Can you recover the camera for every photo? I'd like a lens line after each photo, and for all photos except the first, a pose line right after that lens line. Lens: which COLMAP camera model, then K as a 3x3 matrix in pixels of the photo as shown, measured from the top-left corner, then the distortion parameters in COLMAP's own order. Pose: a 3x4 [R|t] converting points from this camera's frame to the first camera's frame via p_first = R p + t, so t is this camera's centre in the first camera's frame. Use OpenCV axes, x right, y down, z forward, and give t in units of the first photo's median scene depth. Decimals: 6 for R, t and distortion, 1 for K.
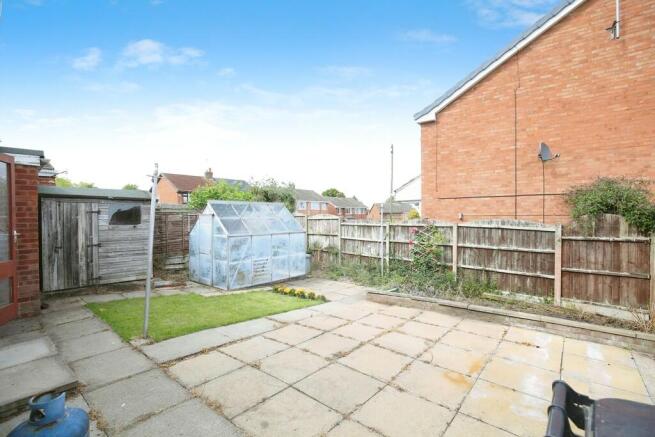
lens RADIAL K [[304.9, 0, 327.5], [0, 304.9, 218.5], [0, 0, 1]] dist [-0.002882, -0.000117]
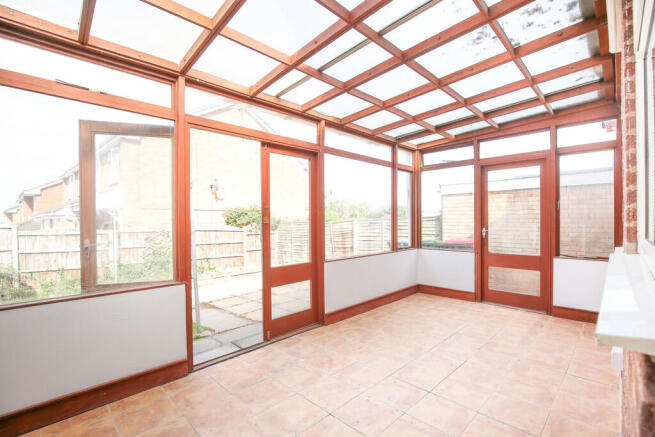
lens RADIAL K [[304.9, 0, 327.5], [0, 304.9, 218.5], [0, 0, 1]] dist [-0.002882, -0.000117]
pose [[0.075664, 0.011498, 0.997067, -0.913322], [0.009606, 0.999879, -0.012259, -0.007576], [-0.997087, 0.010505, 0.075544, 0.233591]]
